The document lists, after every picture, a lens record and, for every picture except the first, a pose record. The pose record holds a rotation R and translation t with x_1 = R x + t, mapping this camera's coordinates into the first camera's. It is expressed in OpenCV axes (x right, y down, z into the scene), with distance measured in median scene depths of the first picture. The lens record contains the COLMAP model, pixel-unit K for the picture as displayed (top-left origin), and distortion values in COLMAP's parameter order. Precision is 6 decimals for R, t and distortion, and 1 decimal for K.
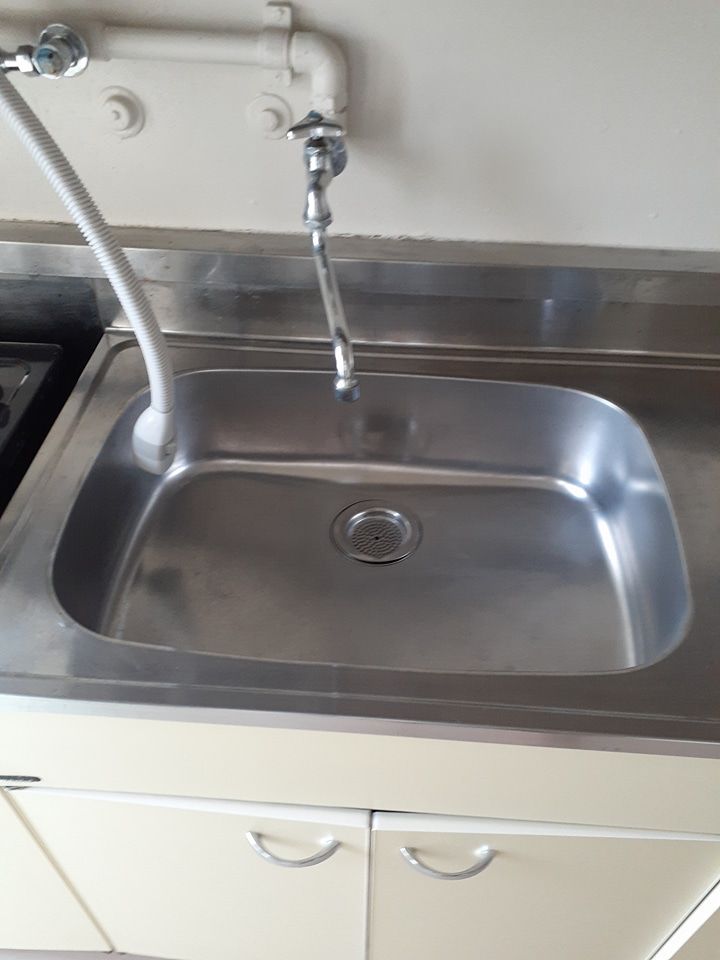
lens RADIAL K [[790.3, 0, 360.0], [0, 790.3, 480.0], [0, 0, 1]] dist [0.006990, -0.000806]
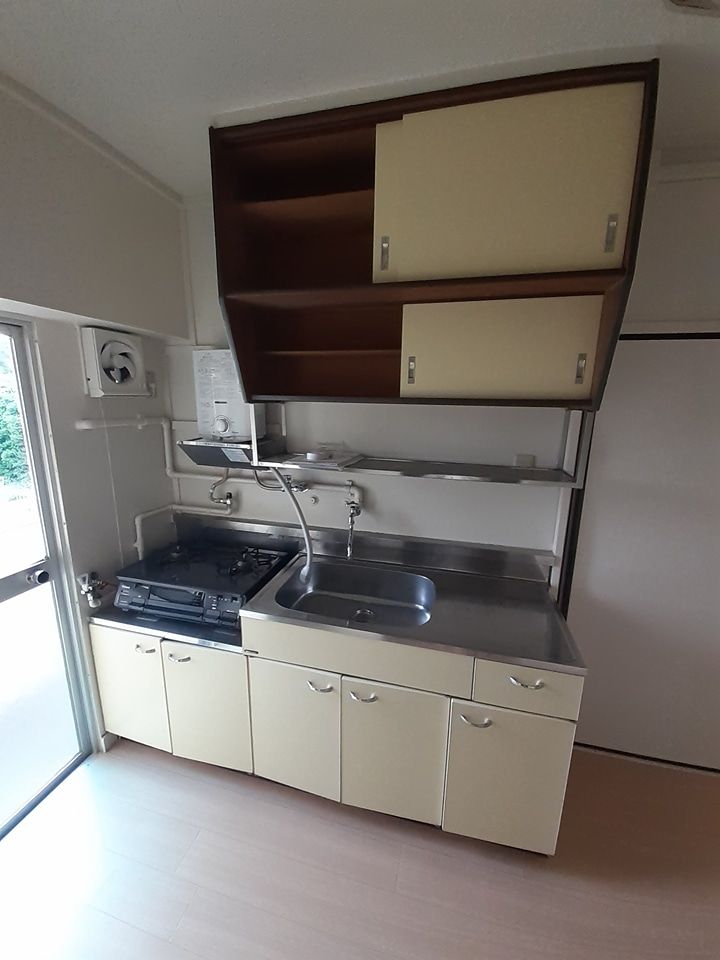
lens RADIAL K [[388.5, 0, 360.0], [0, 388.5, 480.0], [0, 0, 1]] dist [0.000103, -0.000031]
pose [[0.981949, 0.043818, -0.184001, 0.360528], [-0.132079, 0.855193, -0.501200, 0.510272], [0.135394, 0.516455, 0.845543, -0.888620]]
